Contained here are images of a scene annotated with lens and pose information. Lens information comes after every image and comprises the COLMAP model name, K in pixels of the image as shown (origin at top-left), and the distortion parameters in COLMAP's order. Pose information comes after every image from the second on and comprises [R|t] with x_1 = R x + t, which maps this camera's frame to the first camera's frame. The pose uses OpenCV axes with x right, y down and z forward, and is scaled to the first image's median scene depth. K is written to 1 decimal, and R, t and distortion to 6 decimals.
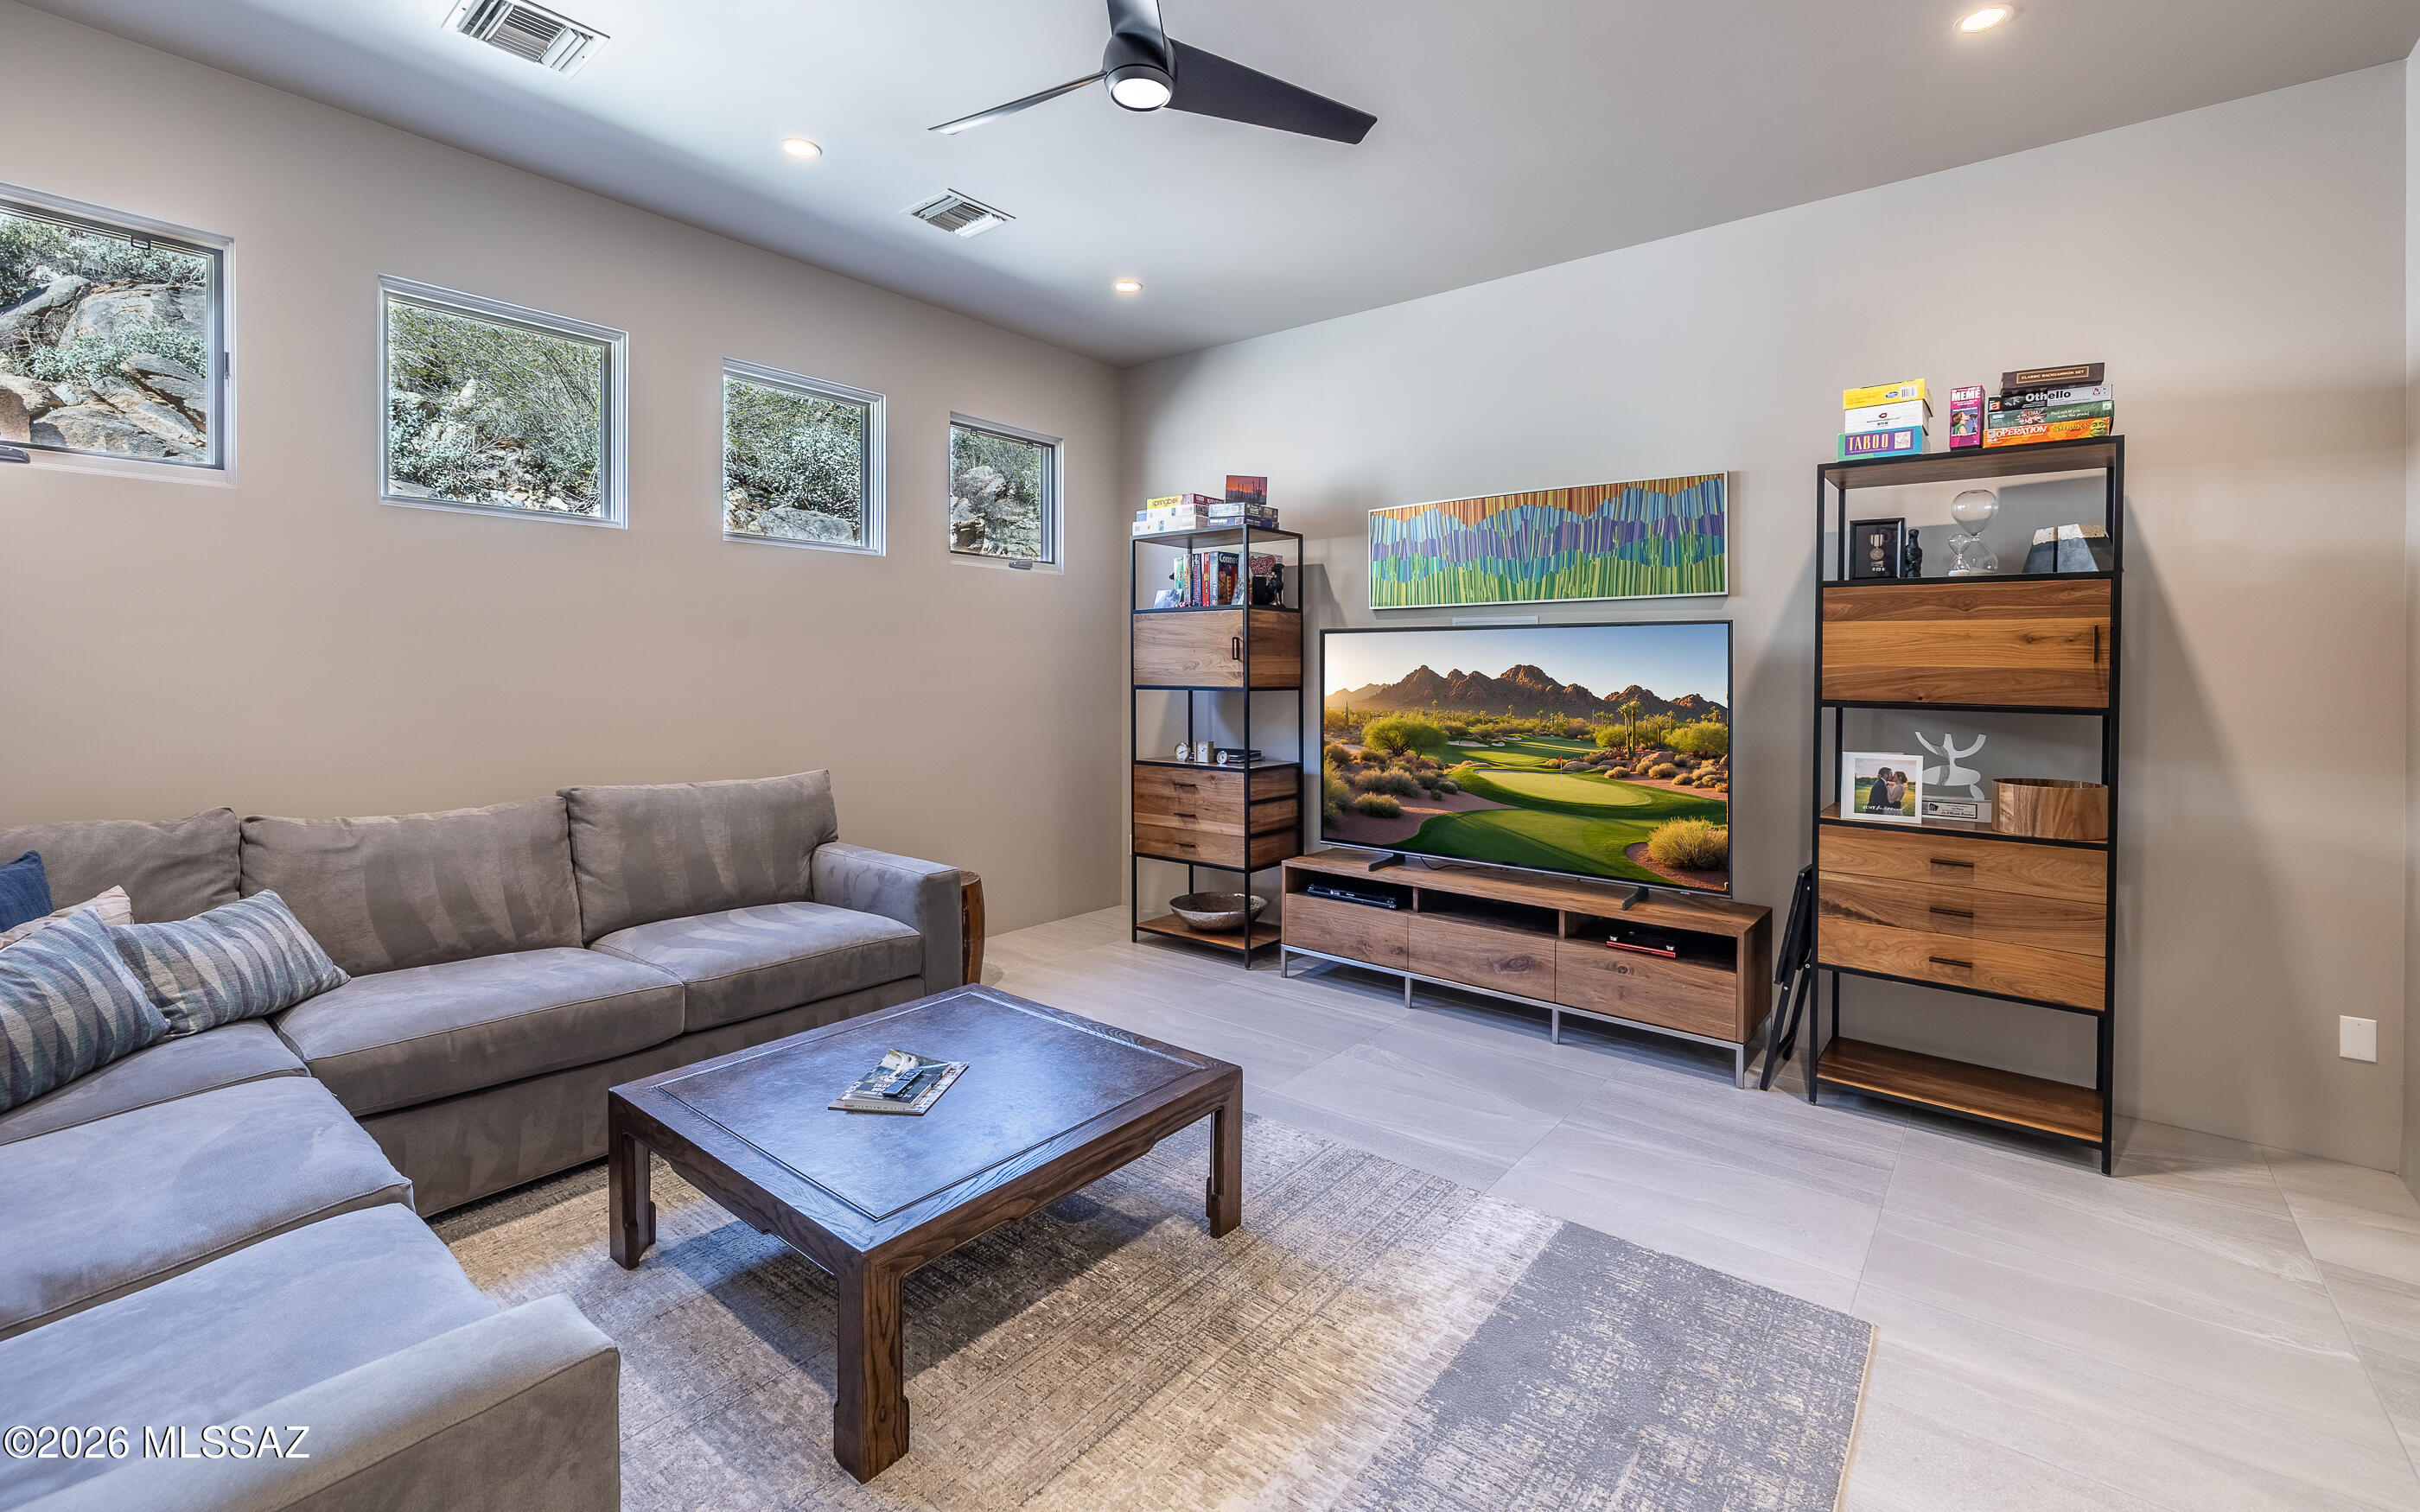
lens RADIAL K [[1021.0, 0, 1171.0], [0, 1021.0, 681.1], [0, 0, 1]] dist [0.000353, -0.000298]
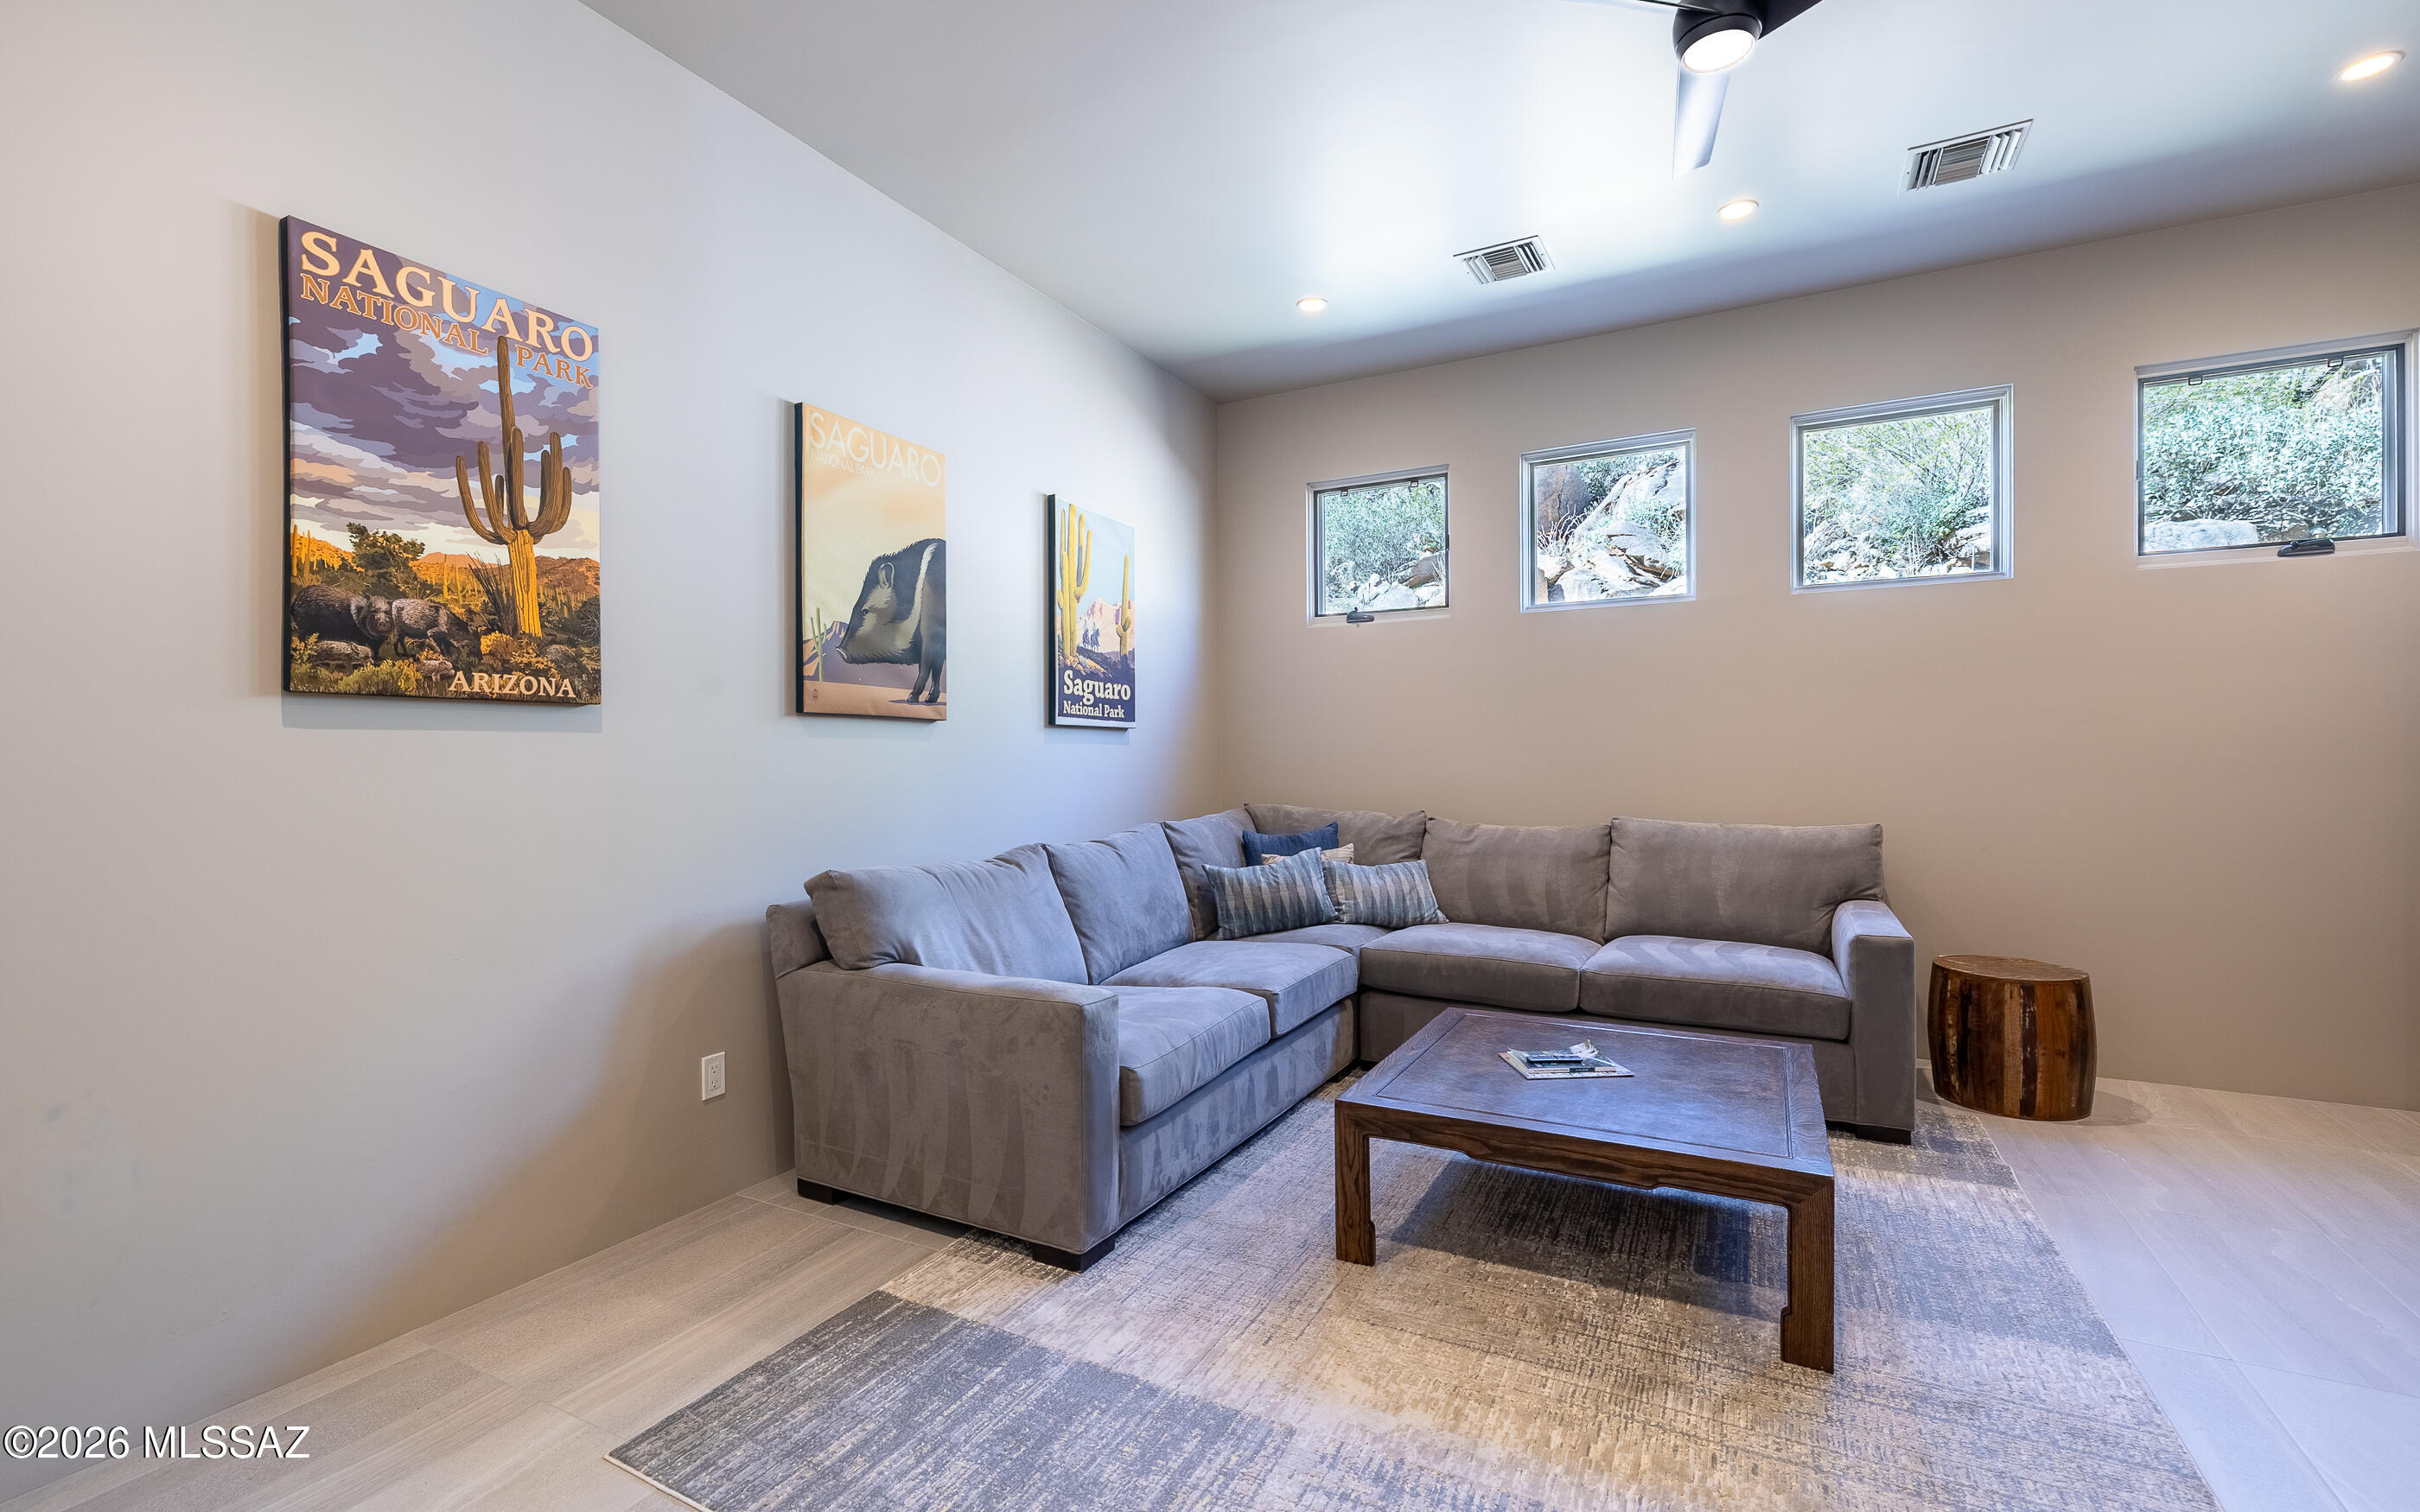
lens RADIAL K [[1021.0, 0, 1209.6], [0, 1021.0, 761.0], [0, 0, 1]] dist [0.000353, -0.000298]
pose [[0.204793, -0.003843, -0.978798, 0.649972], [-0.000798, 0.999991, -0.004093, 0.049252], [0.978805, 0.001619, 0.204789, 0.311409]]
